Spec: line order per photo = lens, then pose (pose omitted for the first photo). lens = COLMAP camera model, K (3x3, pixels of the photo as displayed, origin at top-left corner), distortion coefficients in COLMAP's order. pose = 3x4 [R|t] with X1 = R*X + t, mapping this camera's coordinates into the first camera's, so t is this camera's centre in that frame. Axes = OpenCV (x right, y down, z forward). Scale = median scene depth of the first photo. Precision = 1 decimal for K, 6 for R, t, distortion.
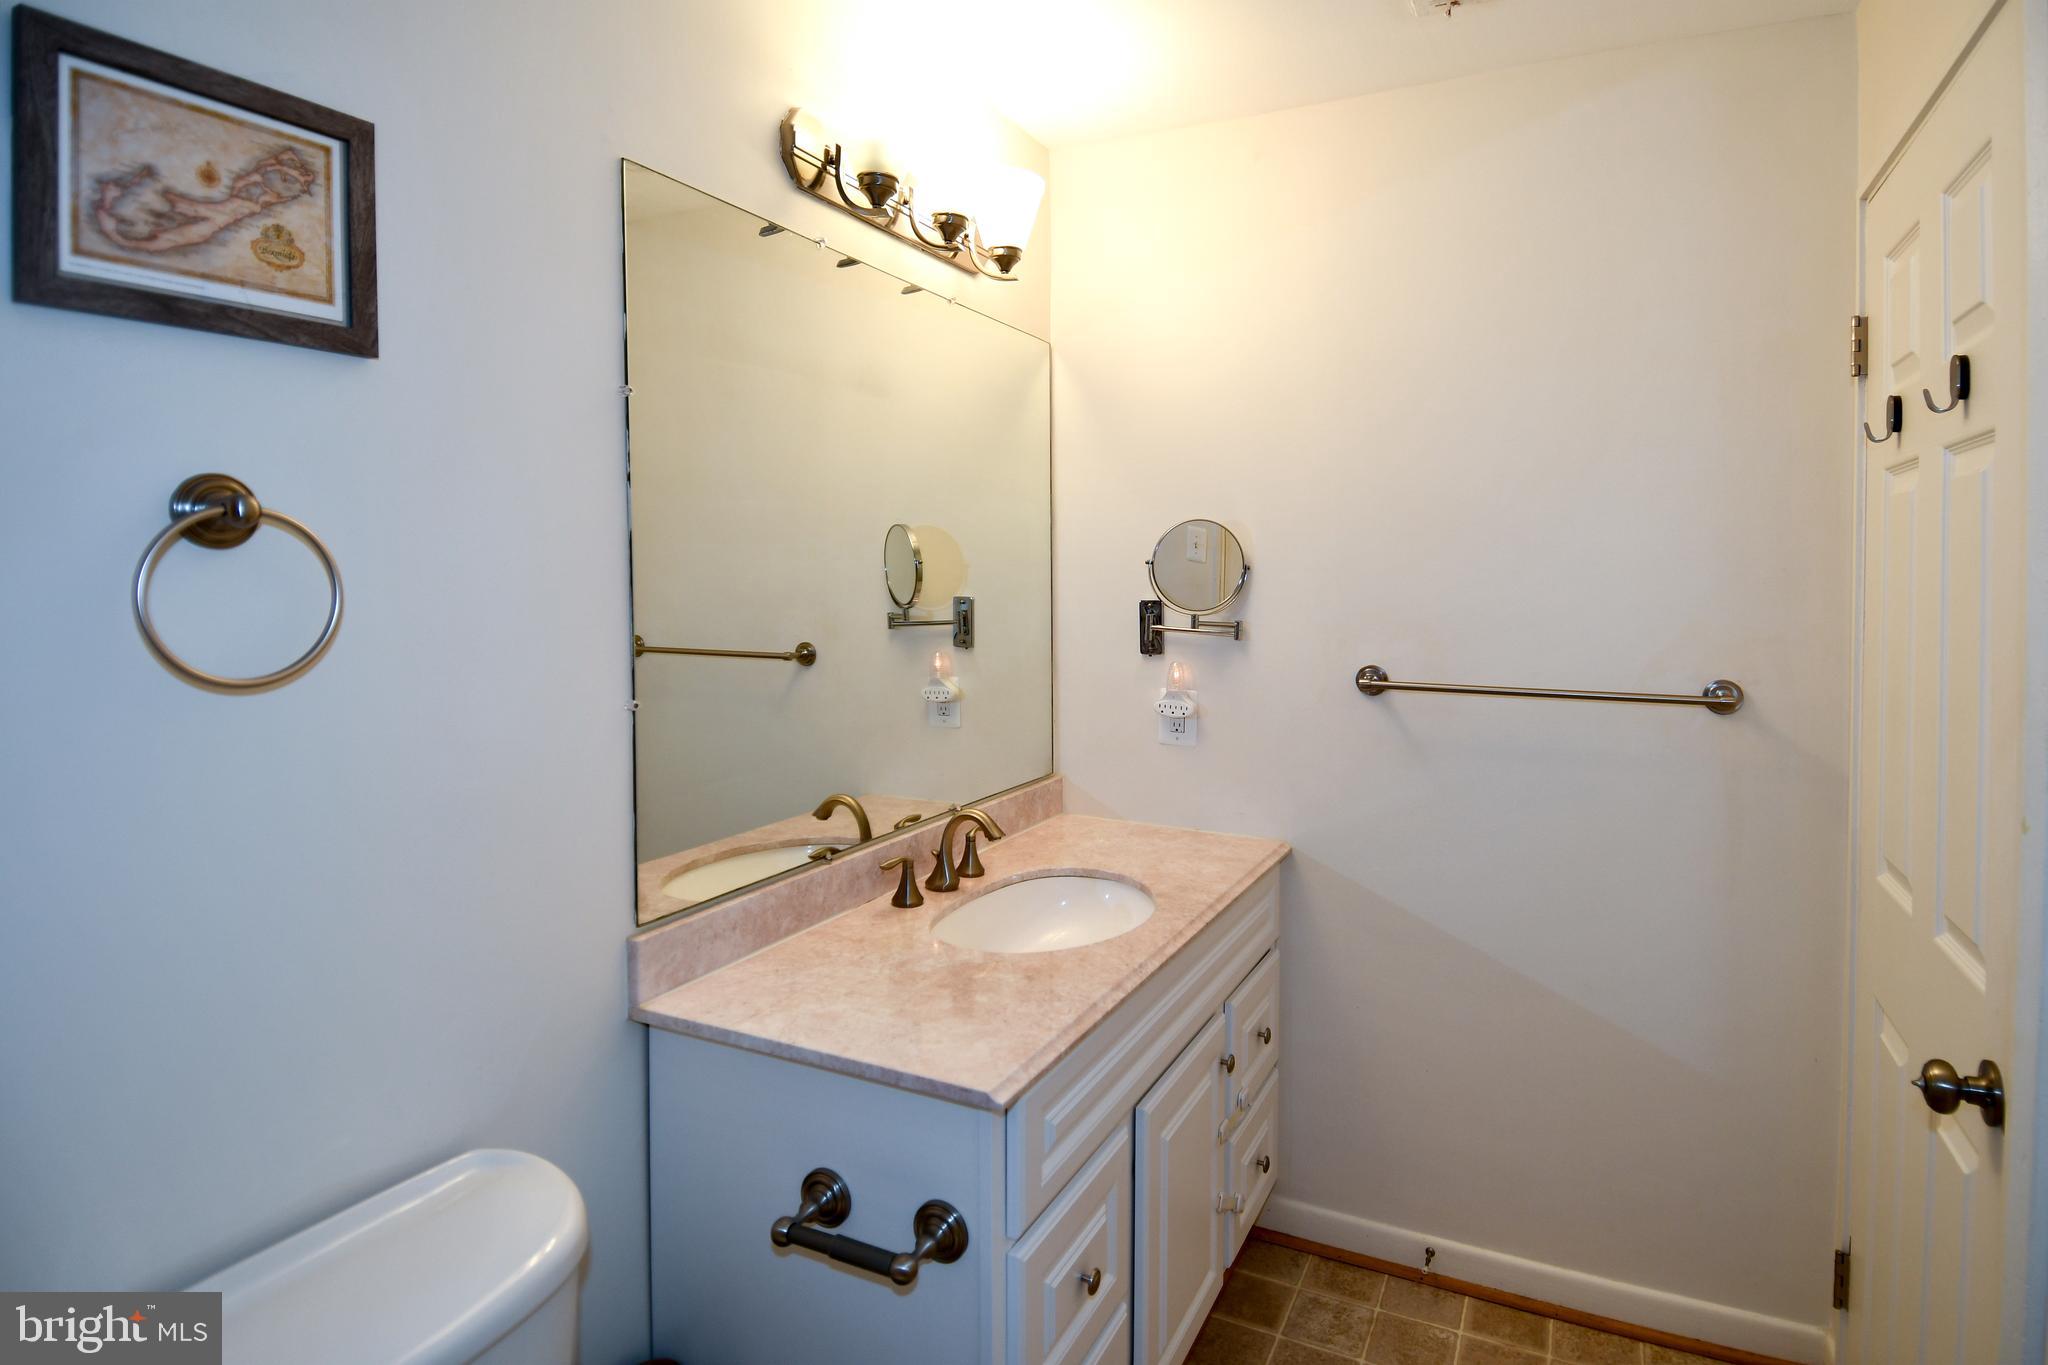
lens RADIAL K [[1119.3, 0, 1113.4], [0, 1119.3, 639.4], [0, 0, 1]] dist [0.046785, -0.050765]
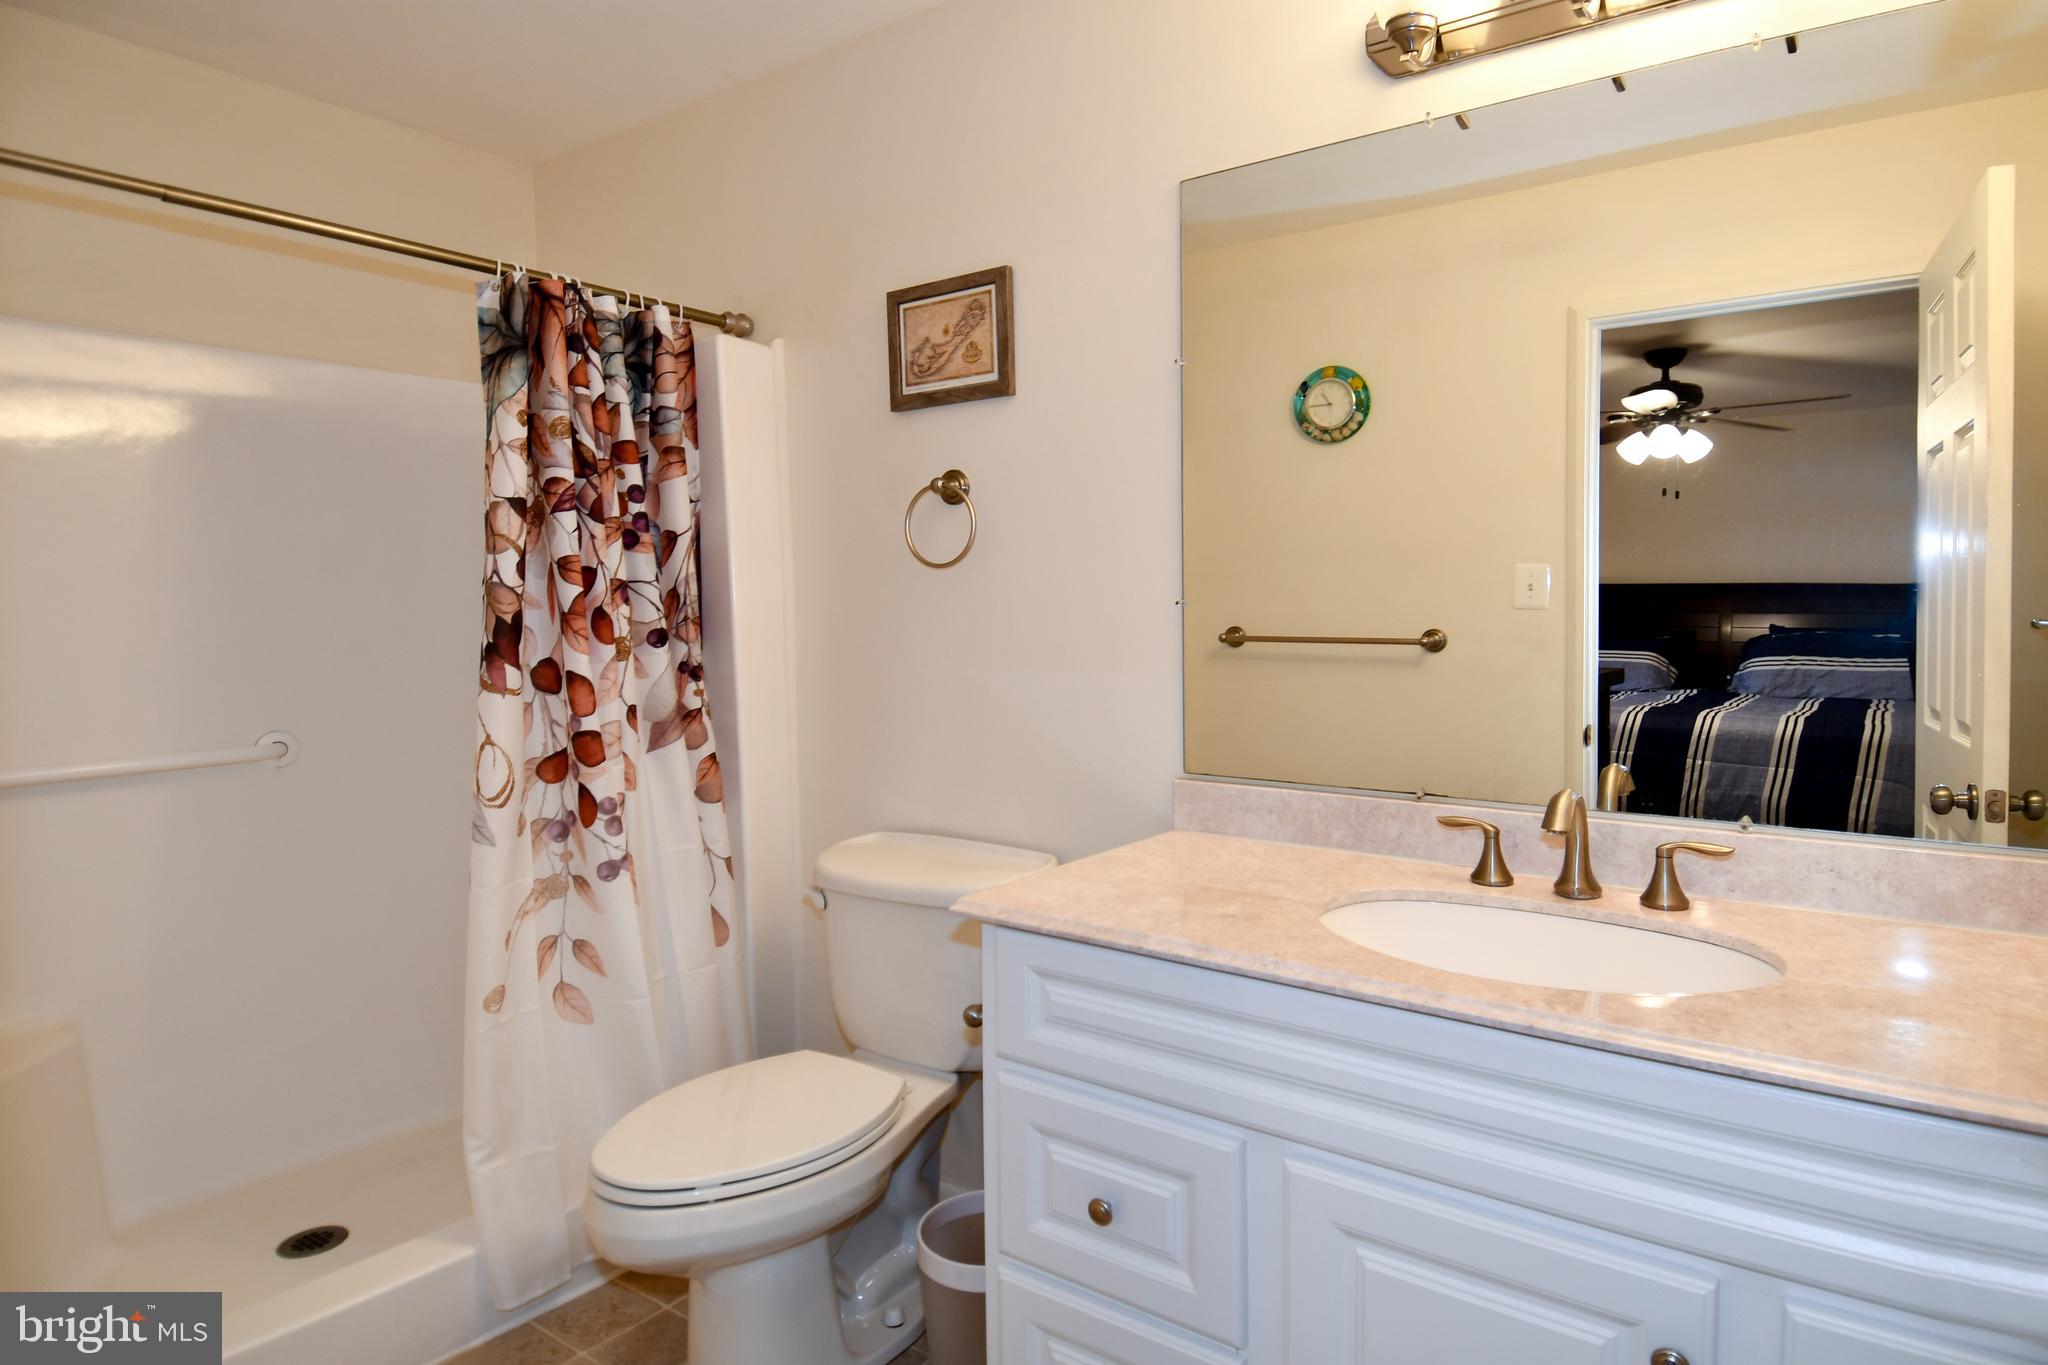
lens RADIAL K [[1072.3, 0, 956.6], [0, 1072.3, 643.4], [0, 0, 1]] dist [0.051618, -0.040046]
pose [[-0.197165, 0.061051, -0.978468, 1.190988], [-0.037772, 0.996845, 0.069809, 0.038838], [0.979643, 0.050722, -0.194237, 1.380507]]
